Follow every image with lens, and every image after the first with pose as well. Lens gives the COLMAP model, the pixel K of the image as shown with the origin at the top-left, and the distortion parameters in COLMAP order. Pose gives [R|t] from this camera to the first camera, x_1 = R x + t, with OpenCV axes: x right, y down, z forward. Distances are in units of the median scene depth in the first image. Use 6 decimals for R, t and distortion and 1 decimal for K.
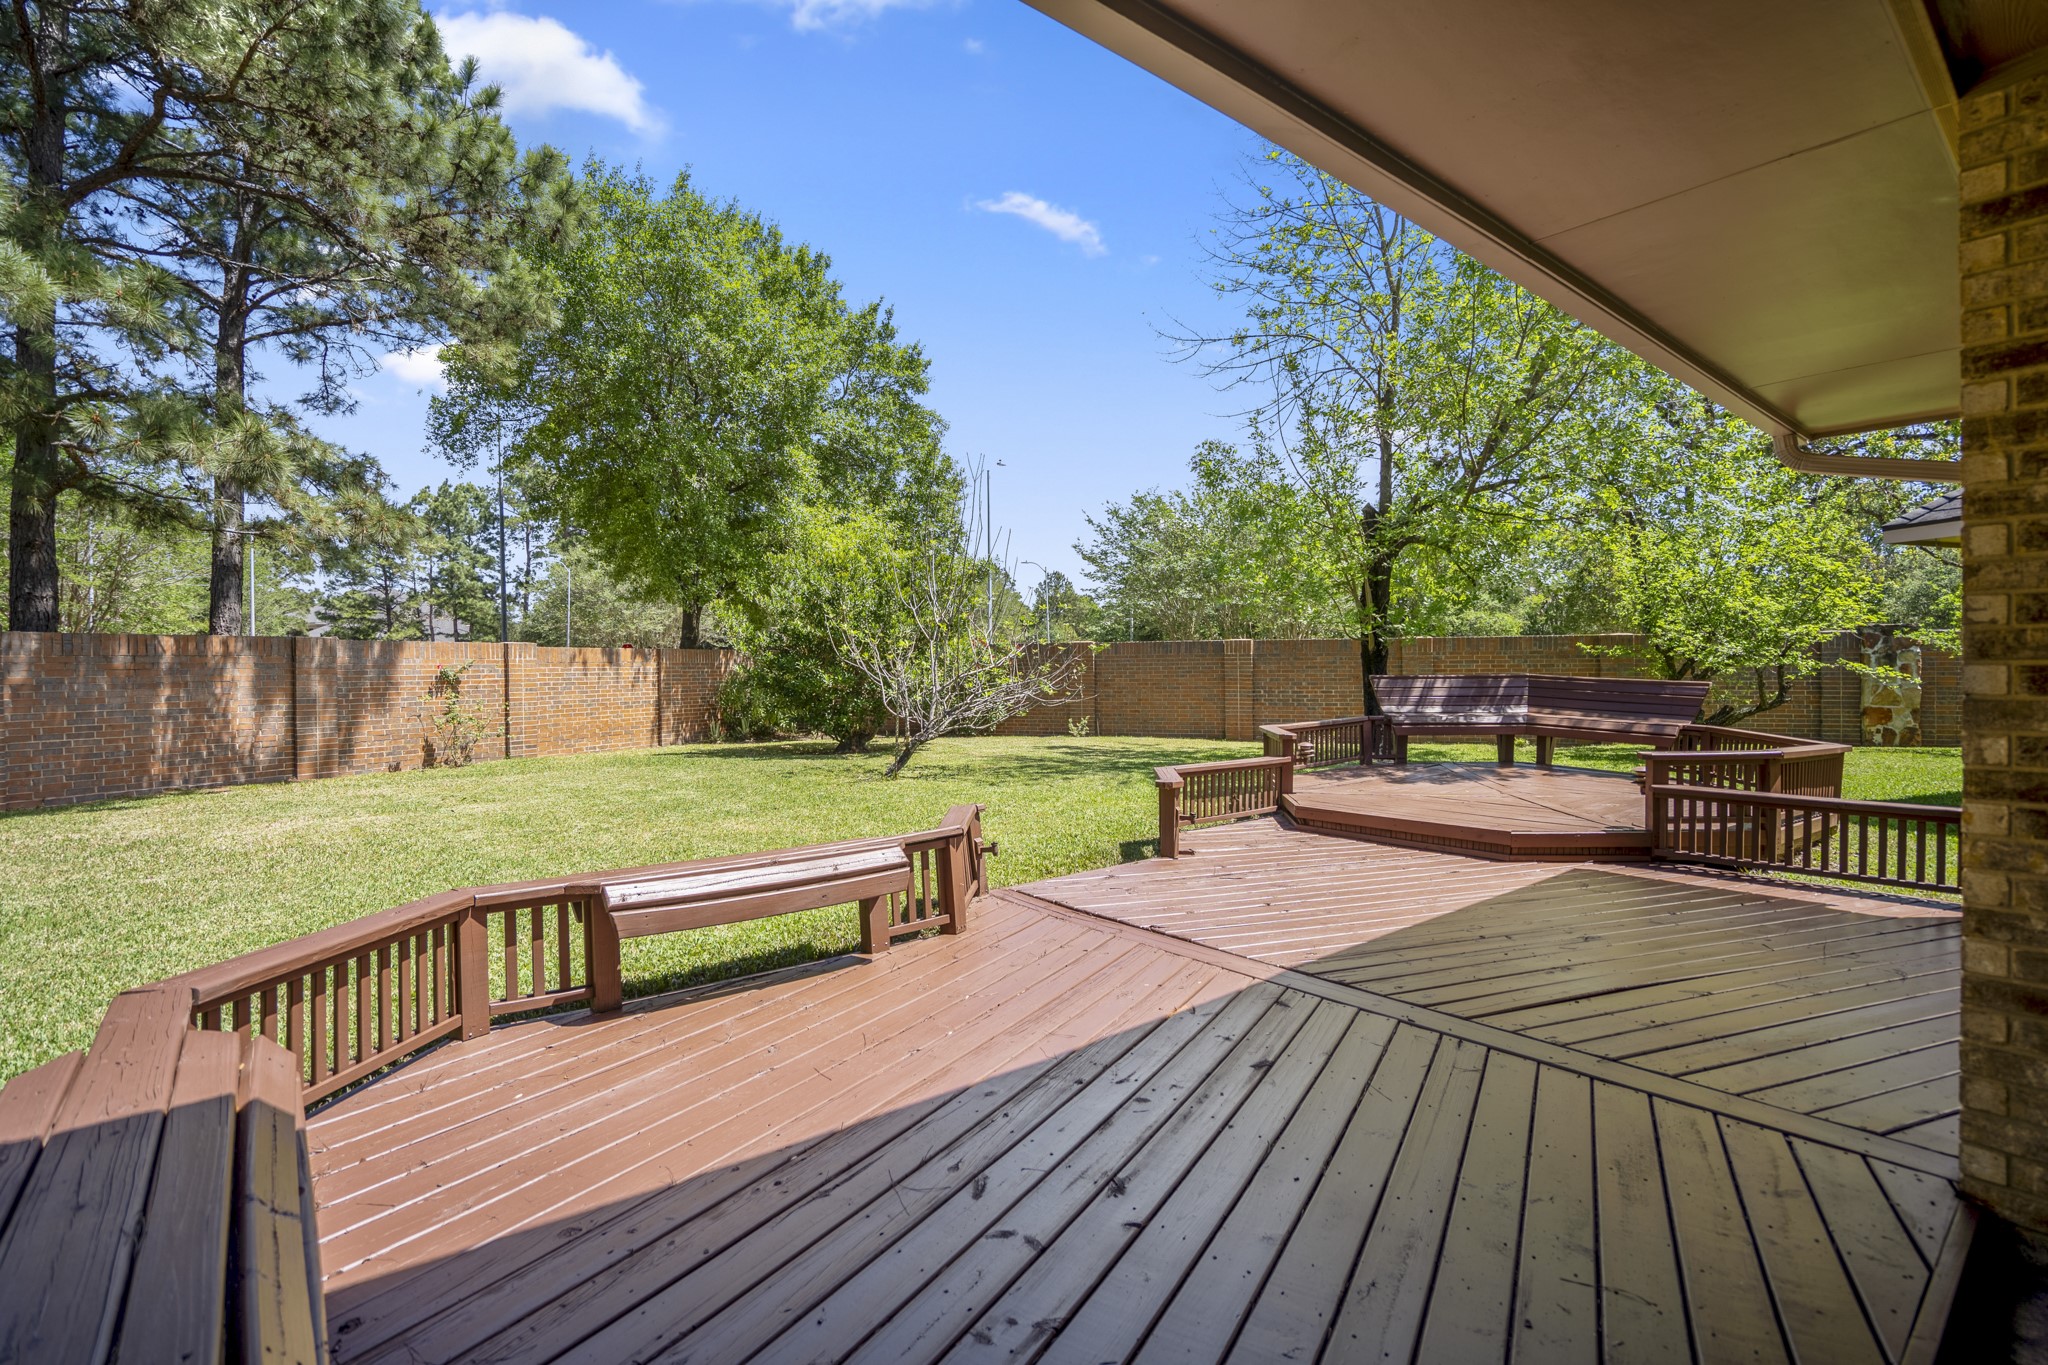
lens RADIAL K [[947.6, 0, 1024.0], [0, 947.6, 682.5], [0, 0, 1]] dist [-0.000853, -0.000155]
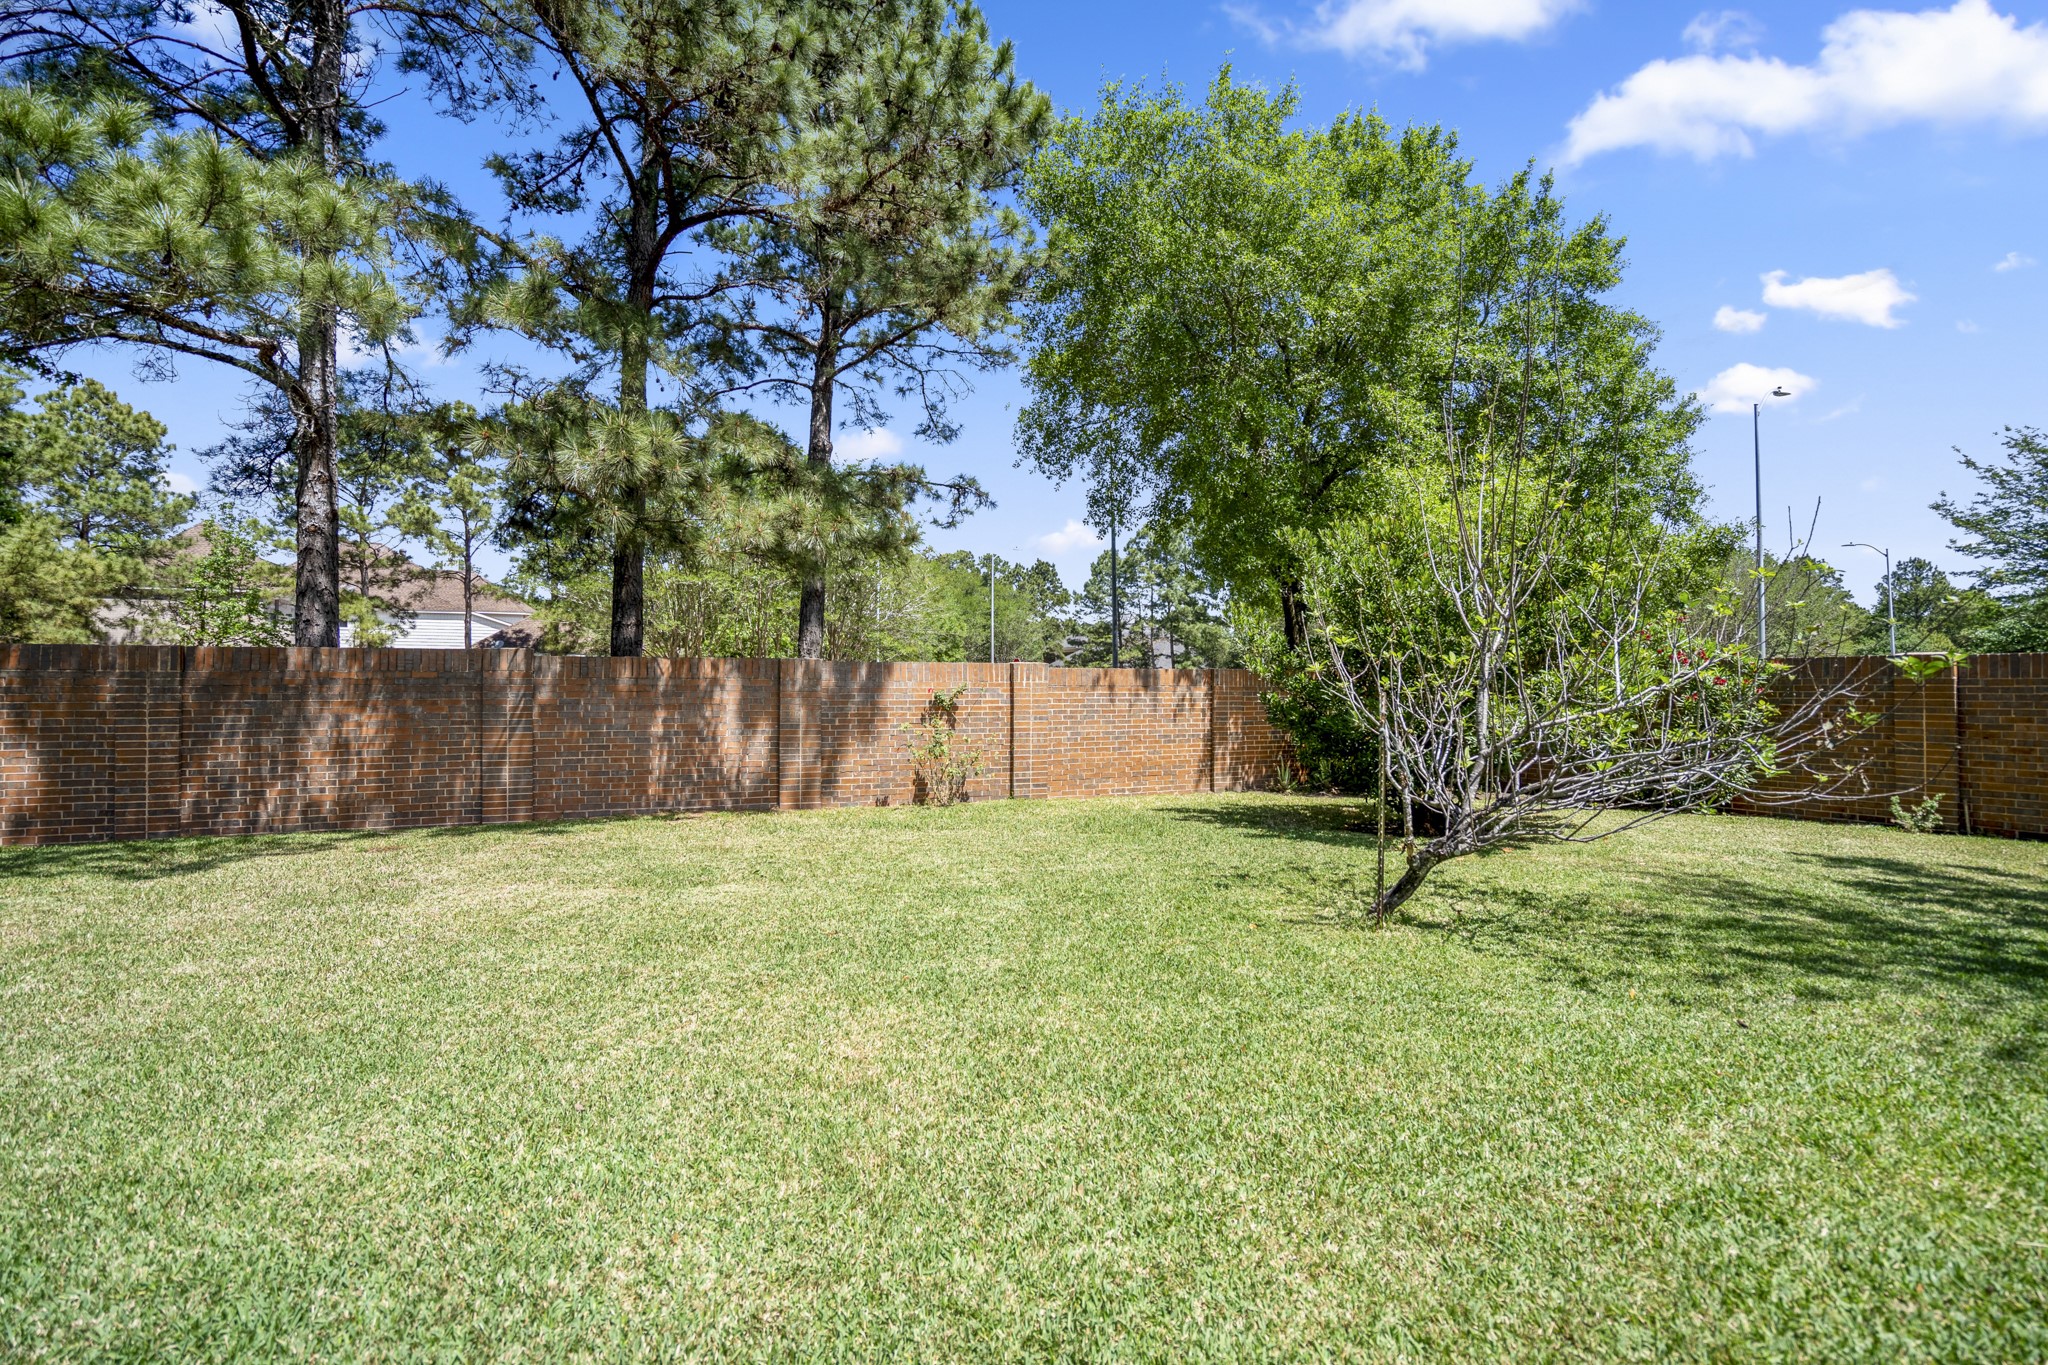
lens RADIAL K [[969.0, 0, 1022.8], [0, 969.0, 669.2], [0, 0, 1]] dist [-0.062764, 0.027039]
pose [[0.744558, -0.001946, -0.667554, 0.039948], [-0.020674, 0.999449, -0.025972, -0.011925], [0.667237, 0.033138, 0.744108, 0.311130]]
